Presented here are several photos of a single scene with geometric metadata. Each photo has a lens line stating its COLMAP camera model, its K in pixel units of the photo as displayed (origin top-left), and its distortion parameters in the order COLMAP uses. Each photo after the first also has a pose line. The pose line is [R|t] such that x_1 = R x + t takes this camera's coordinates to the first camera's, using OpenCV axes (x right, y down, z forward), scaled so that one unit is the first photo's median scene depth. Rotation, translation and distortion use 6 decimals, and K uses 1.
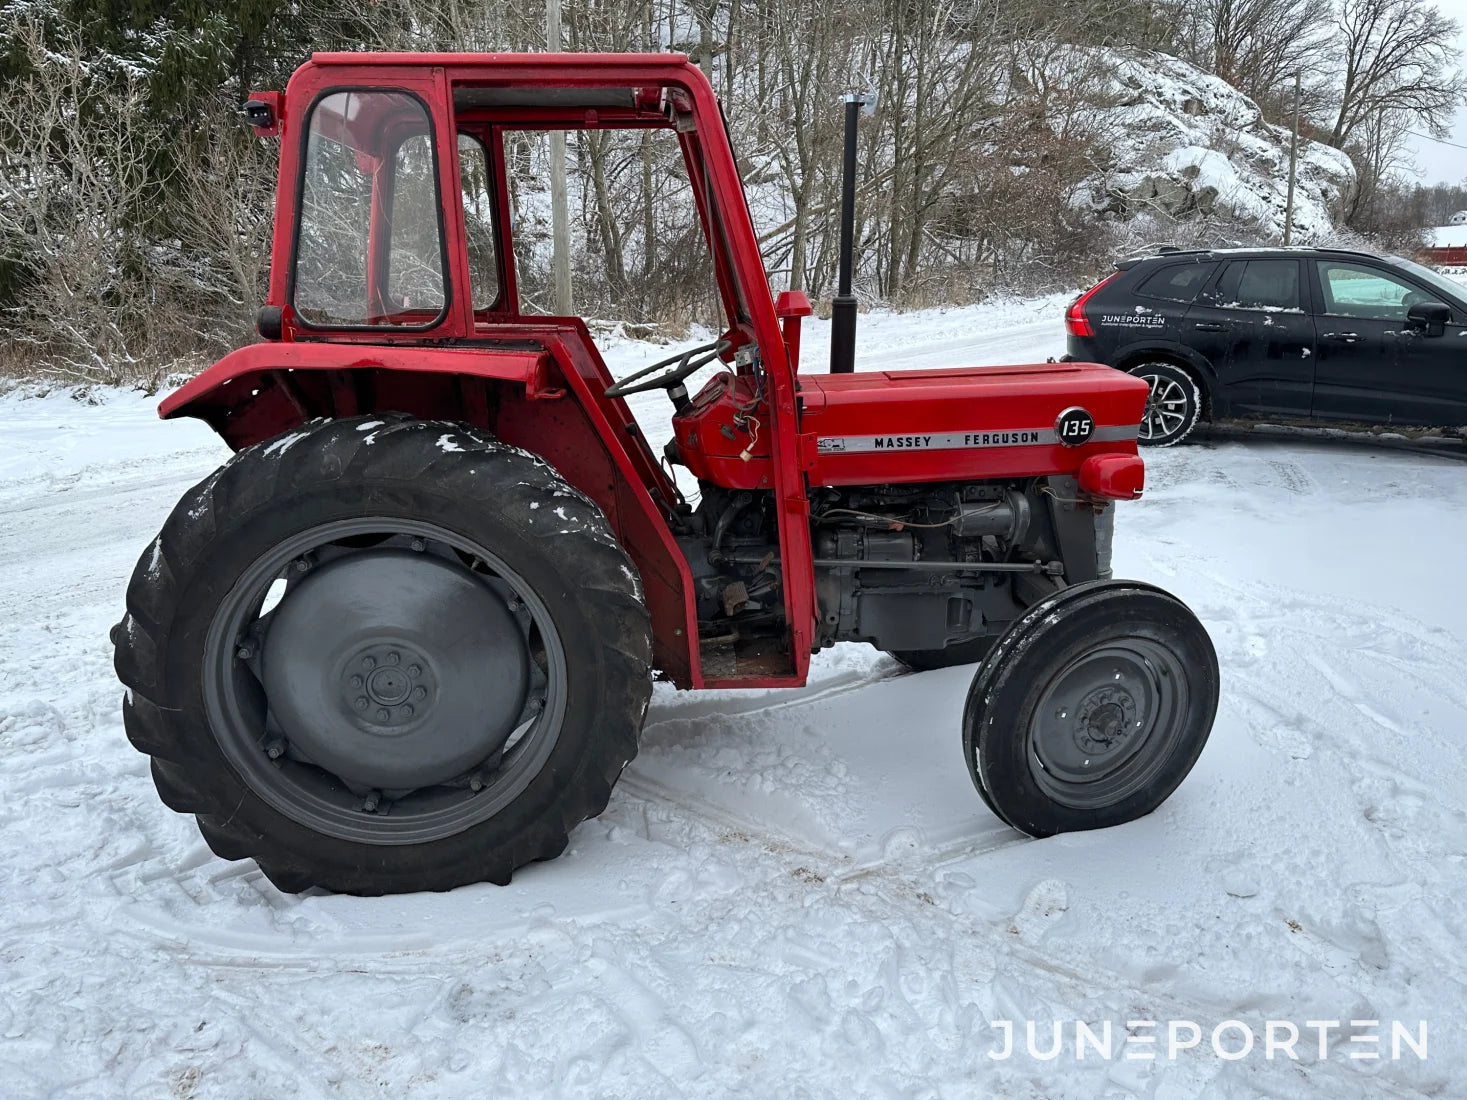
lens RADIAL K [[1030.7, 0, 747.3], [0, 1030.7, 546.3], [0, 0, 1]] dist [0.049287, -0.056540]
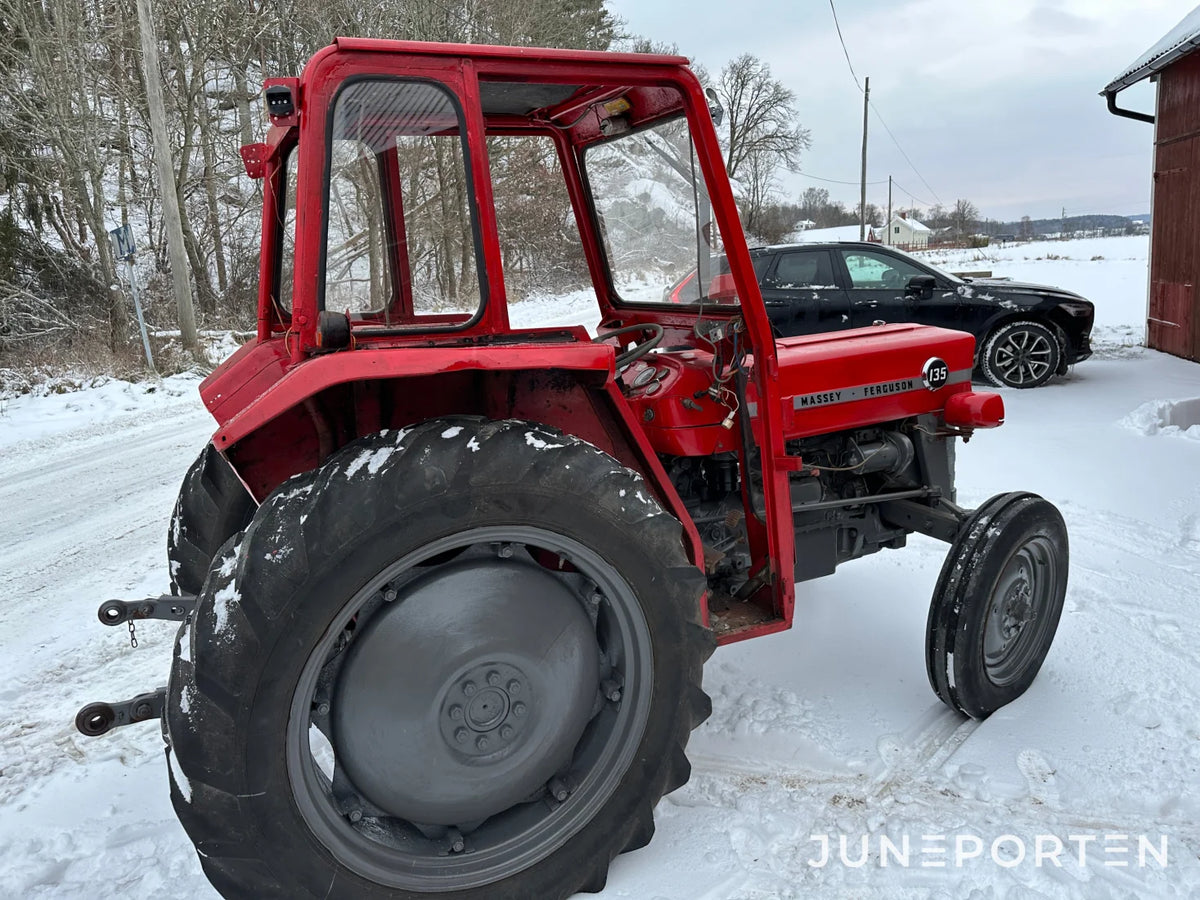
lens RADIAL K [[843.1, 0, 595.4], [0, 843.1, 450.9], [0, 0, 1]] dist [0.049287, -0.056540]
pose [[0.933507, -0.117970, 0.338596, -0.393874], [0.138285, 0.989723, -0.036423, -0.042553], [-0.330819, 0.080823, 0.940227, 0.195579]]
